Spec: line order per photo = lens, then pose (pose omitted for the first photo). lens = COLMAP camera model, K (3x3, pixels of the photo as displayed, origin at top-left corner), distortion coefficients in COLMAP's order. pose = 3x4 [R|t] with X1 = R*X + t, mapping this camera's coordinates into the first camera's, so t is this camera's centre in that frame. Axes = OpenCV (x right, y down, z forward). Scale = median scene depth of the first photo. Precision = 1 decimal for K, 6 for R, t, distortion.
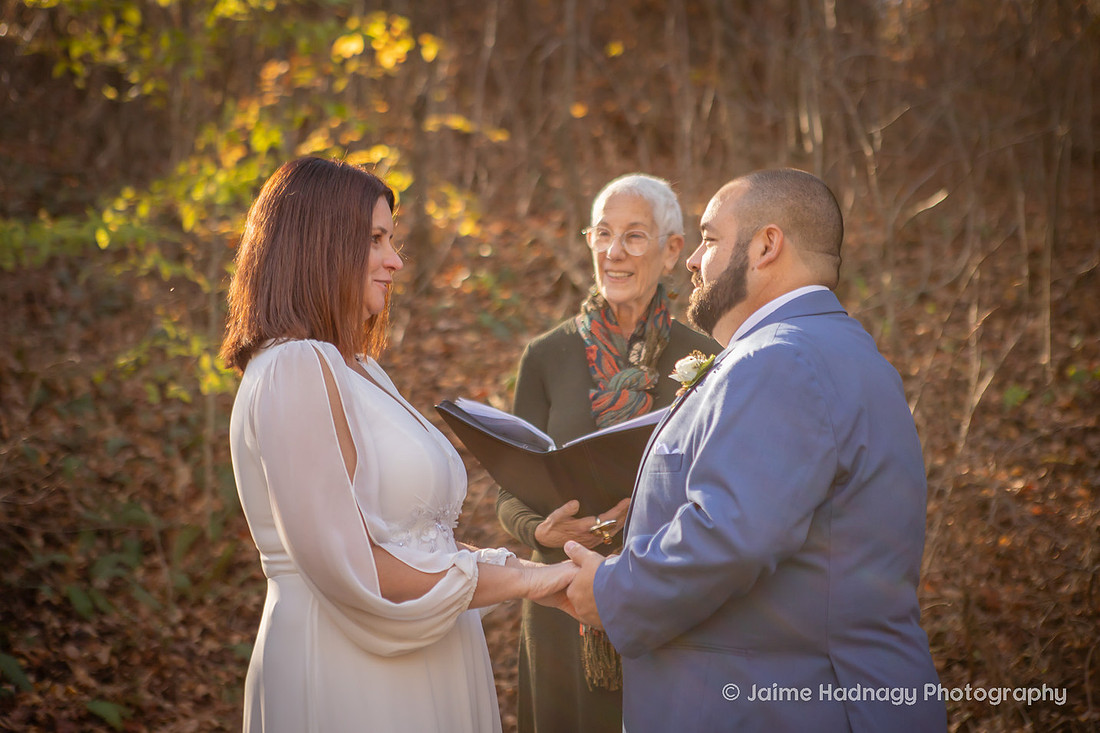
lens RADIAL K [[2097.2, 0, 542.4], [0, 2097.2, 365.1], [0, 0, 1]] dist [0.292450, 0.000000]
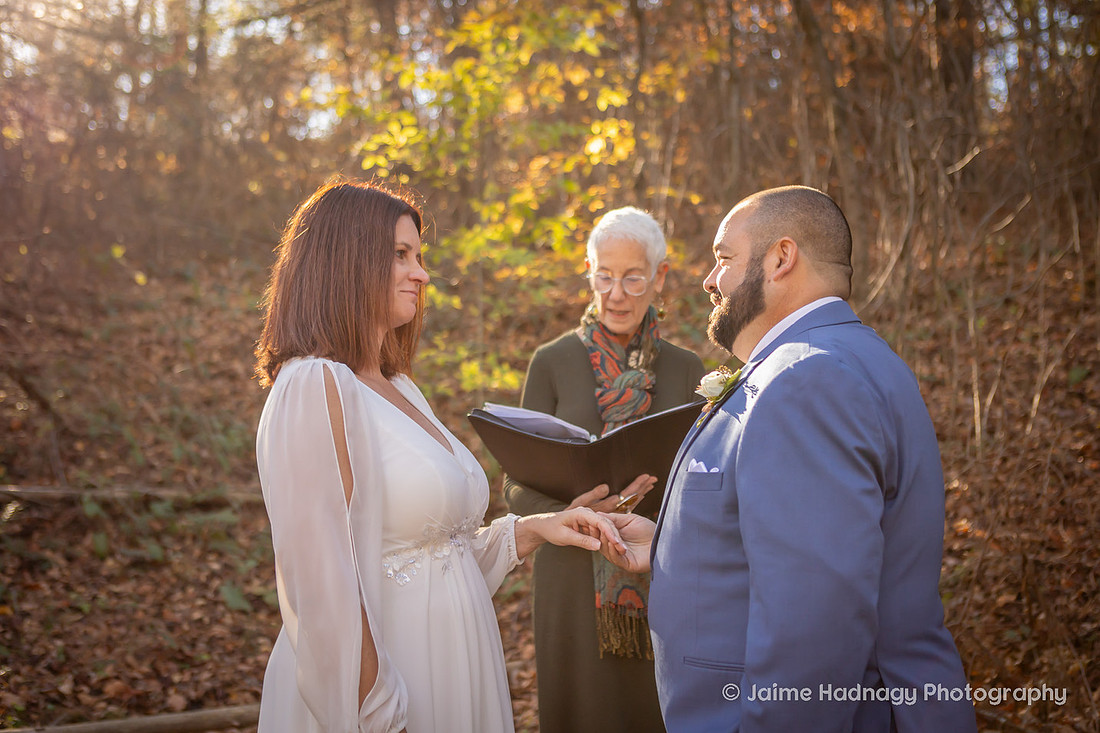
lens RADIAL K [[1328.4, 0, 544.4], [0, 1328.4, 351.6], [0, 0, 1]] dist [0.022874, 0.000000]
pose [[0.985339, -0.029626, -0.168014, 0.039059], [0.028561, 0.999554, -0.008757, -0.001443], [0.168198, 0.003830, 0.985746, 0.143842]]
